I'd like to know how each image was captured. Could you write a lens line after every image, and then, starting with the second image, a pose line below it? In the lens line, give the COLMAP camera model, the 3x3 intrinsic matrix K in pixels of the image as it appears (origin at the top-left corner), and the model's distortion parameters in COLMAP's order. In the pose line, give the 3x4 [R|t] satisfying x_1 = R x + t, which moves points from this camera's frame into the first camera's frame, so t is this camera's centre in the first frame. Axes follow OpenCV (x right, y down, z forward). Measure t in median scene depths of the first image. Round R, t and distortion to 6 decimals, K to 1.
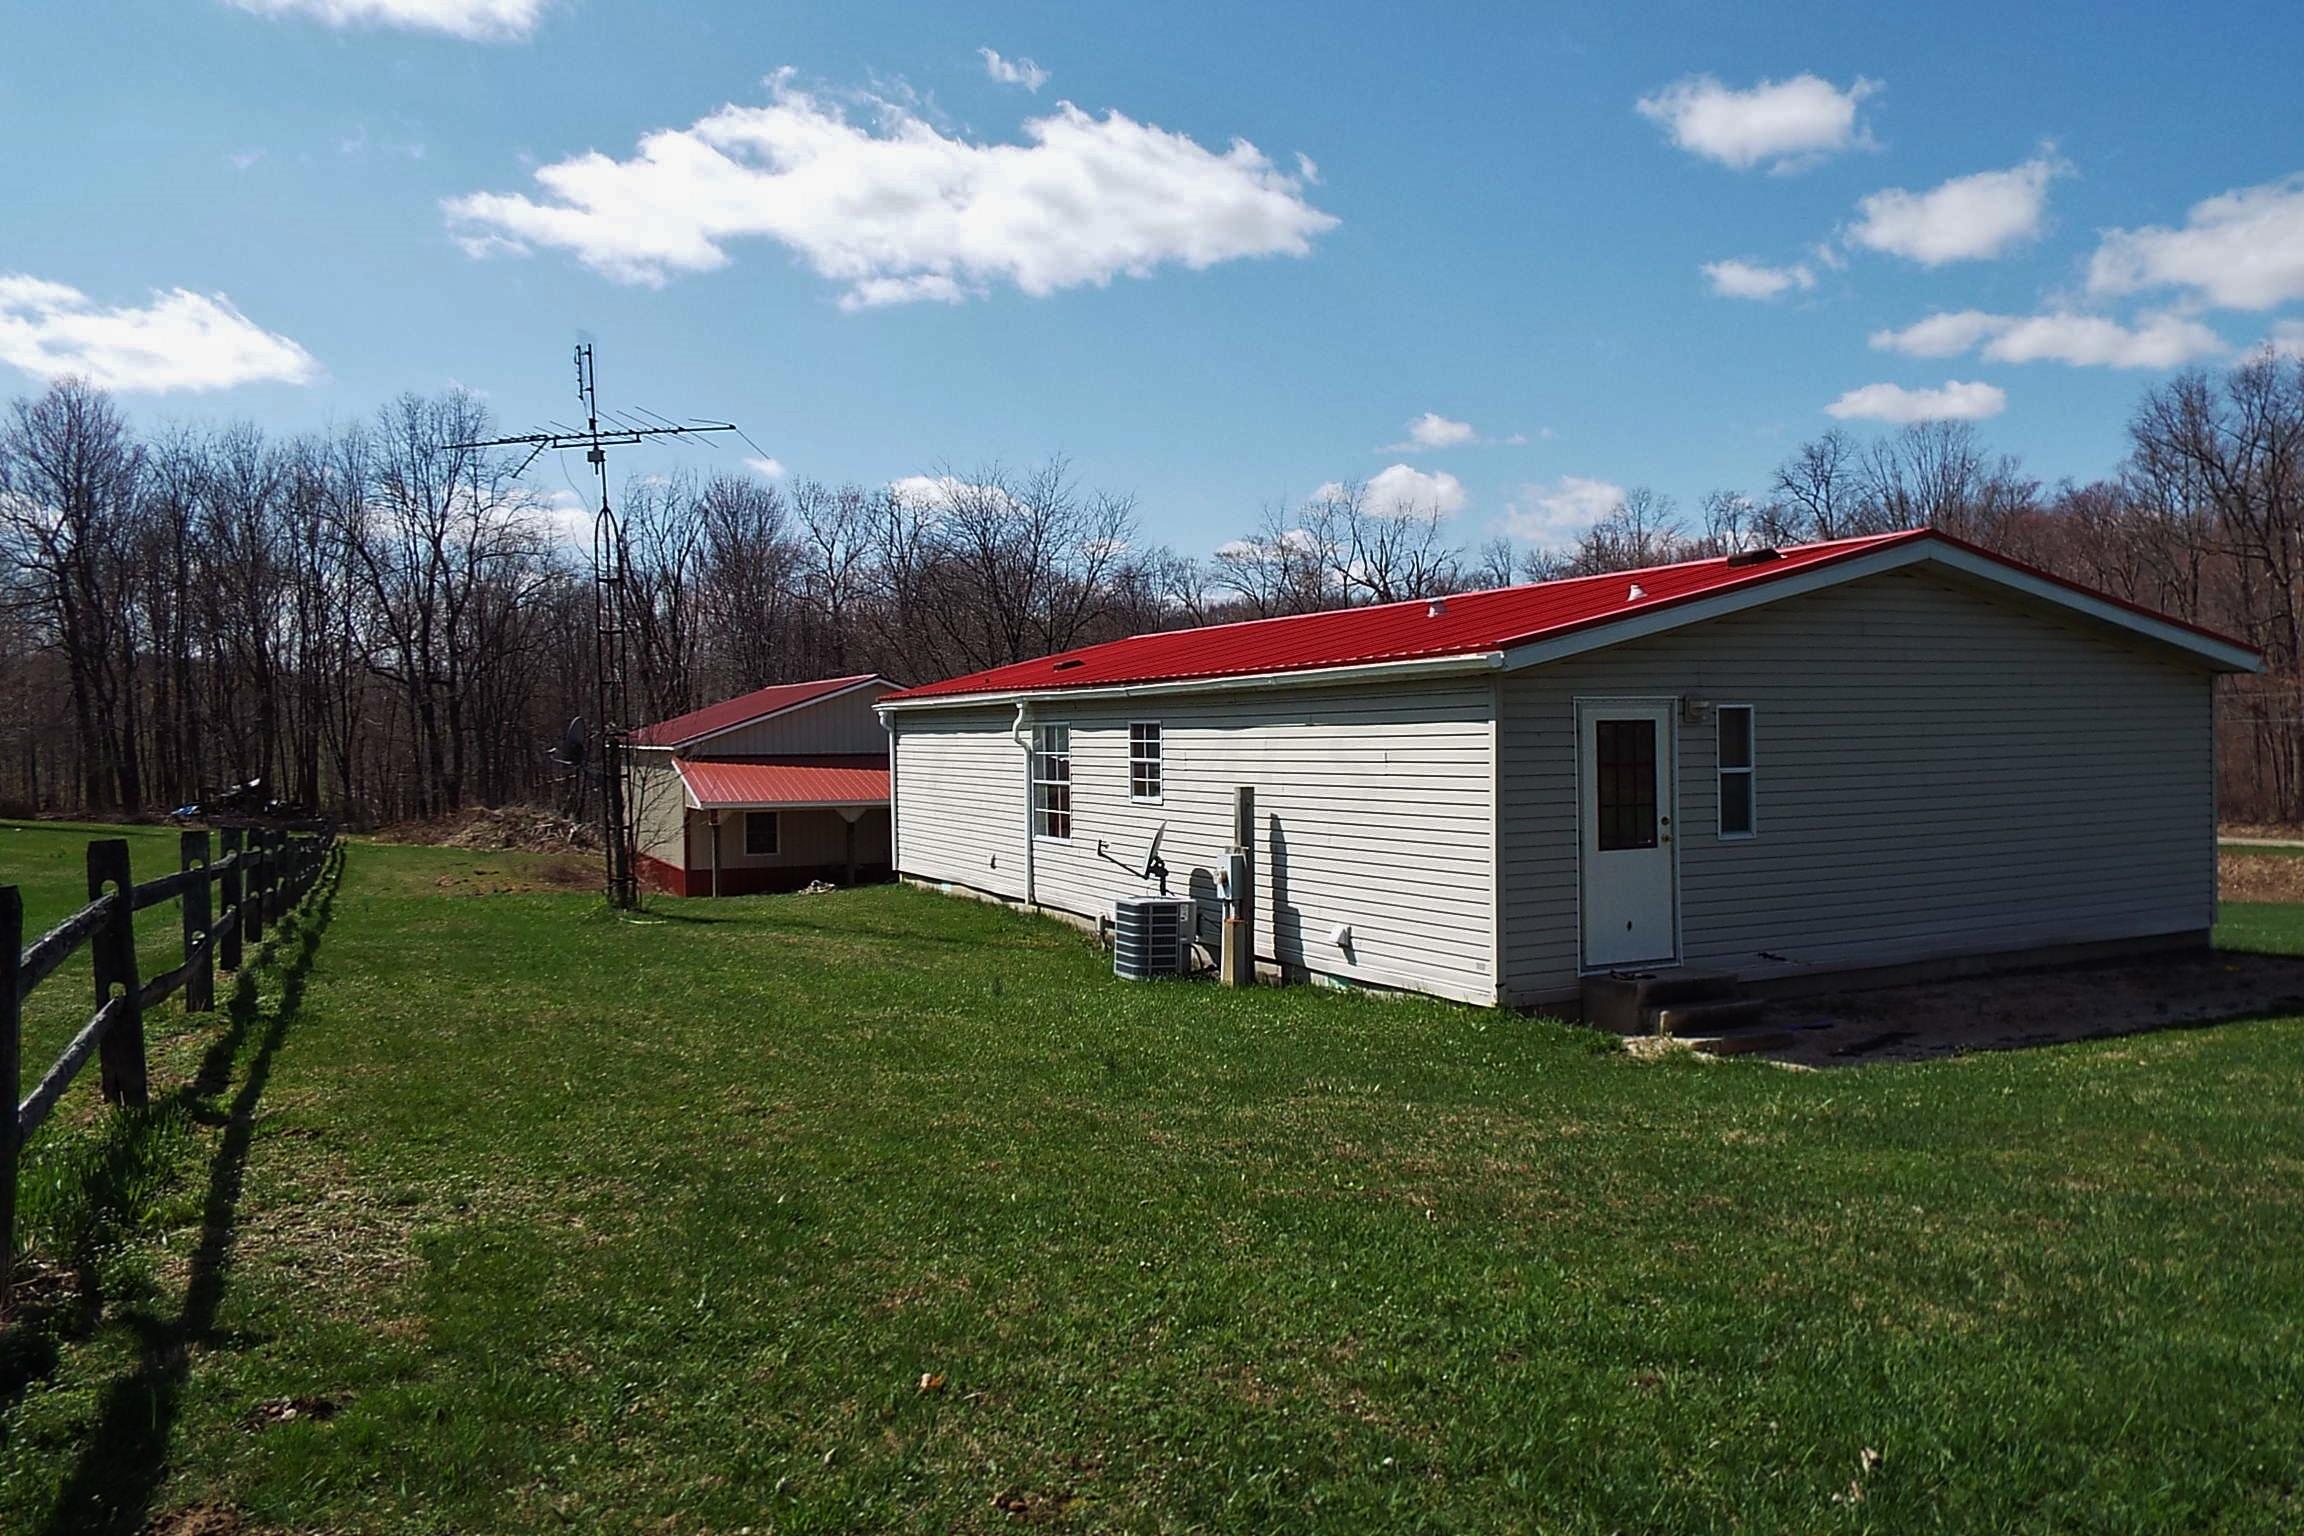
lens RADIAL K [[1700.8, 0, 1148.4], [0, 1700.8, 767.6], [0, 0, 1]] dist [-0.011723, -0.003934]
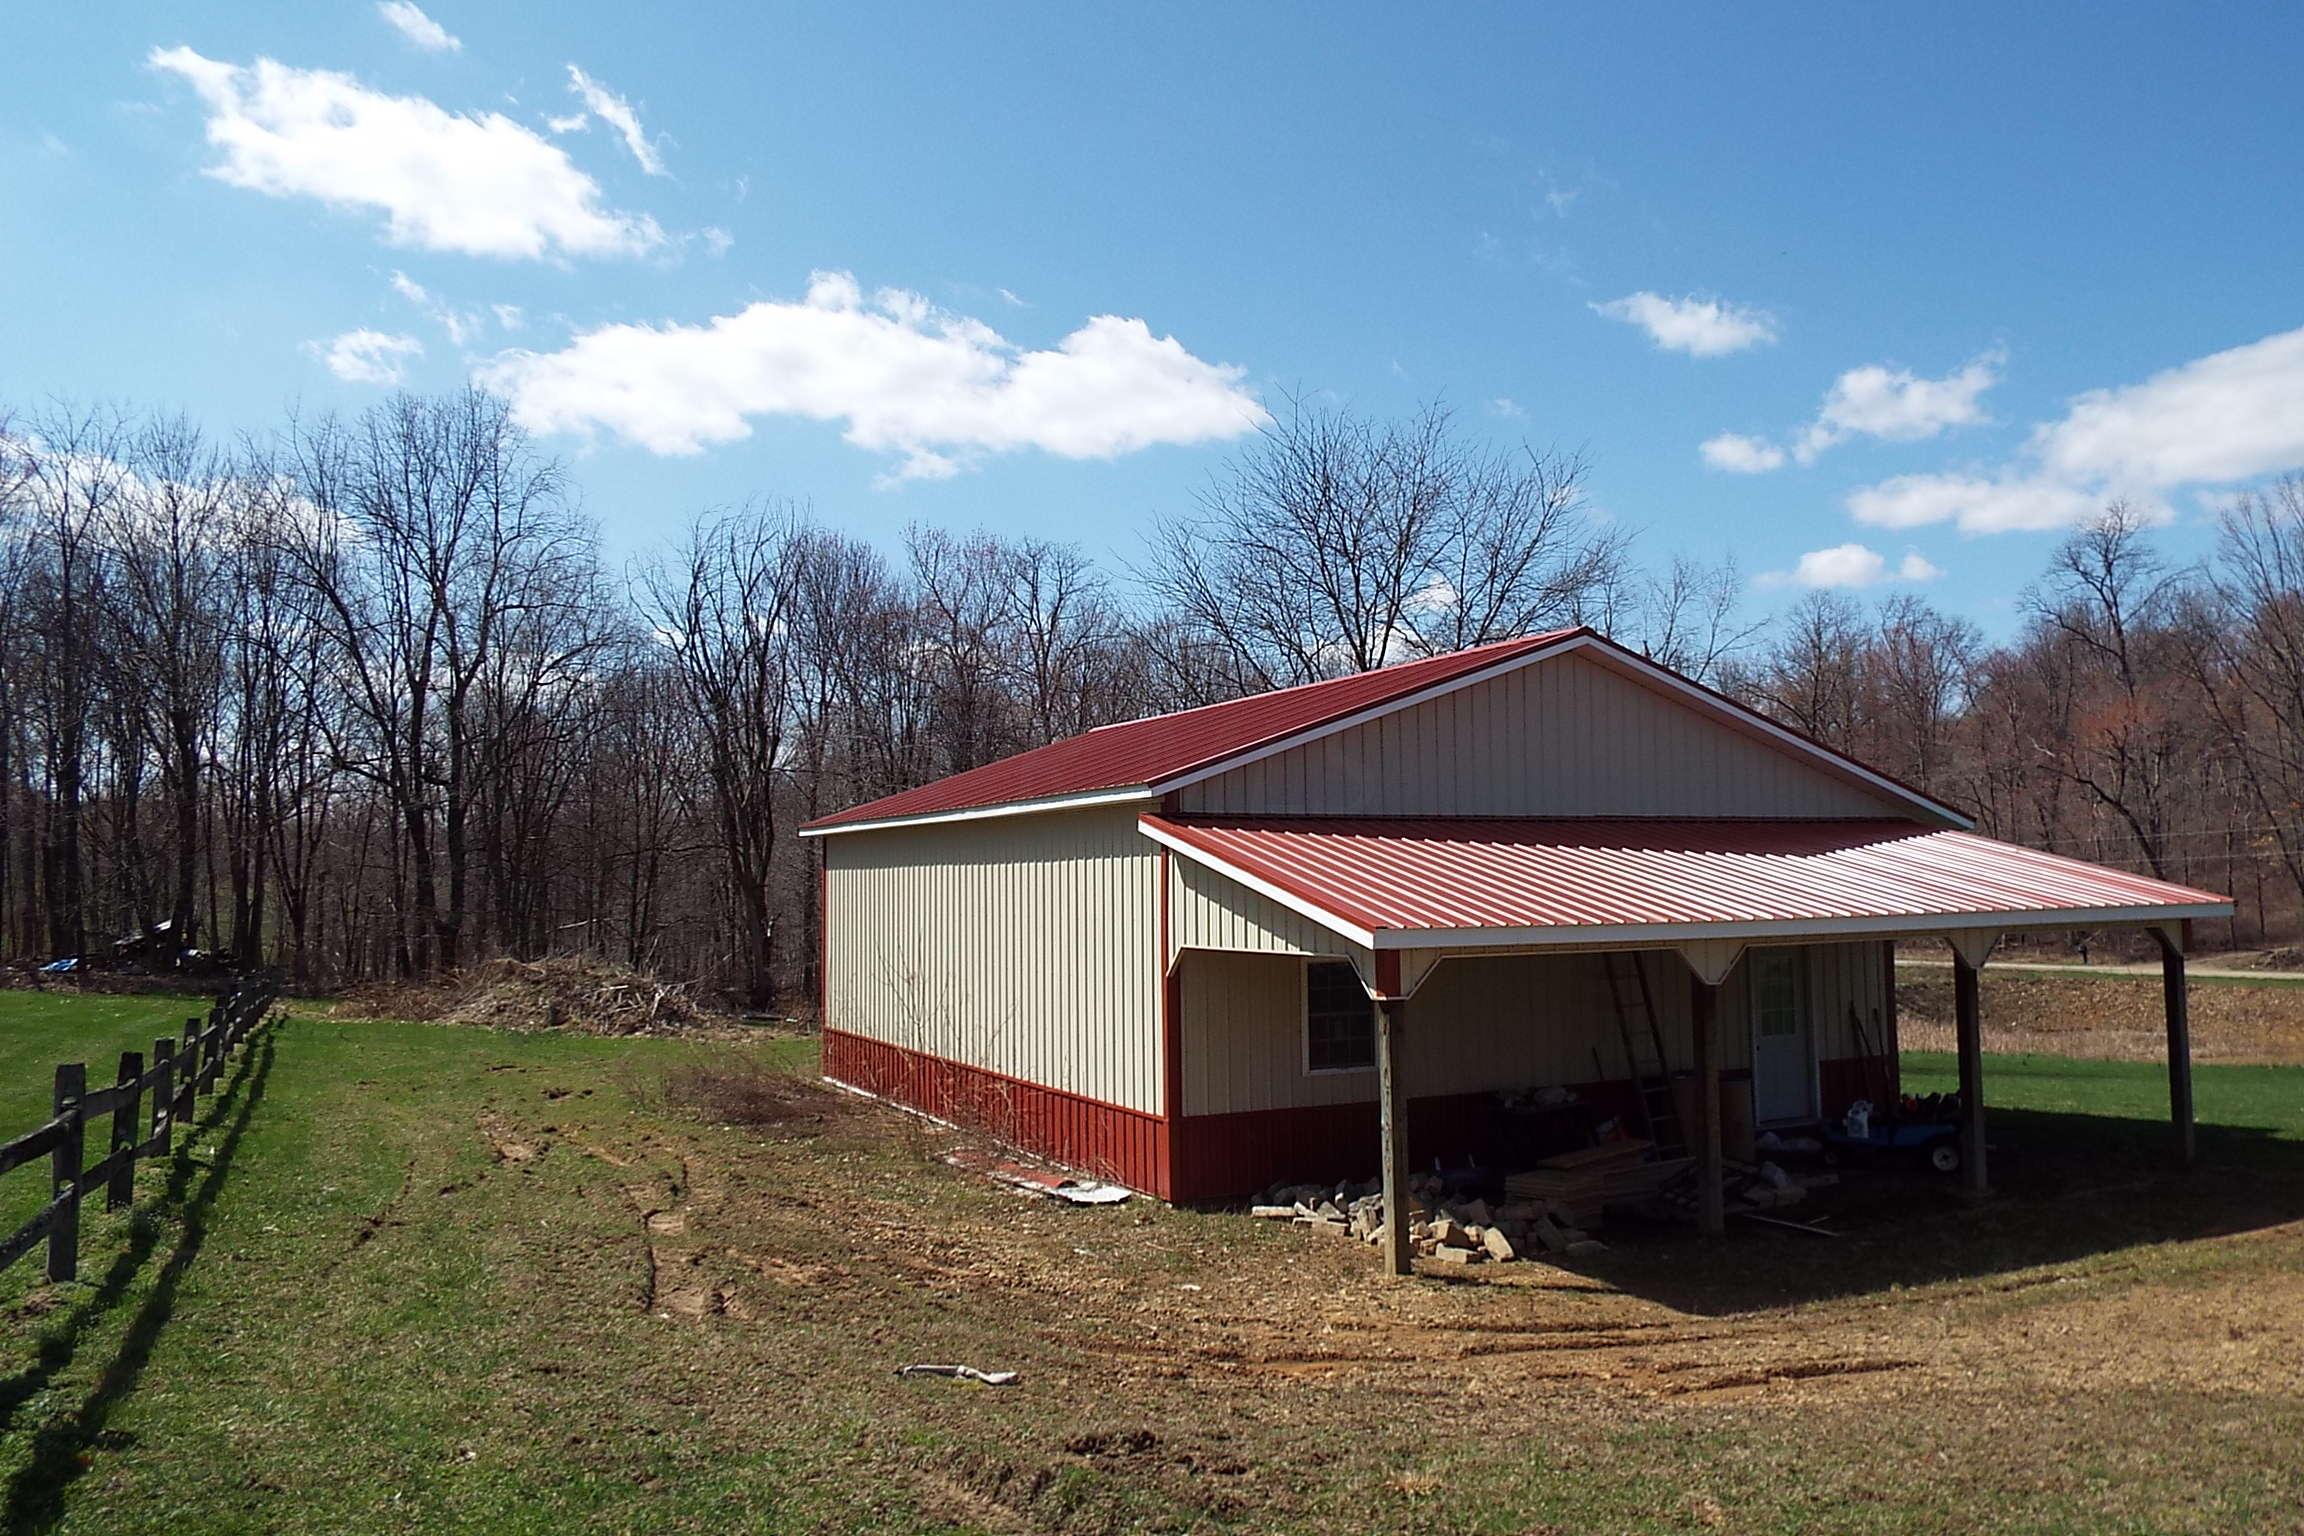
lens RADIAL K [[1700.8, 0, 1154.1], [0, 1700.8, 770.9], [0, 0, 1]] dist [-0.011723, -0.003934]
pose [[0.999795, -0.000240, 0.020247, -0.134342], [0.002030, 0.996083, -0.088402, 0.008148], [-0.020147, 0.088425, 0.995879, 0.293311]]
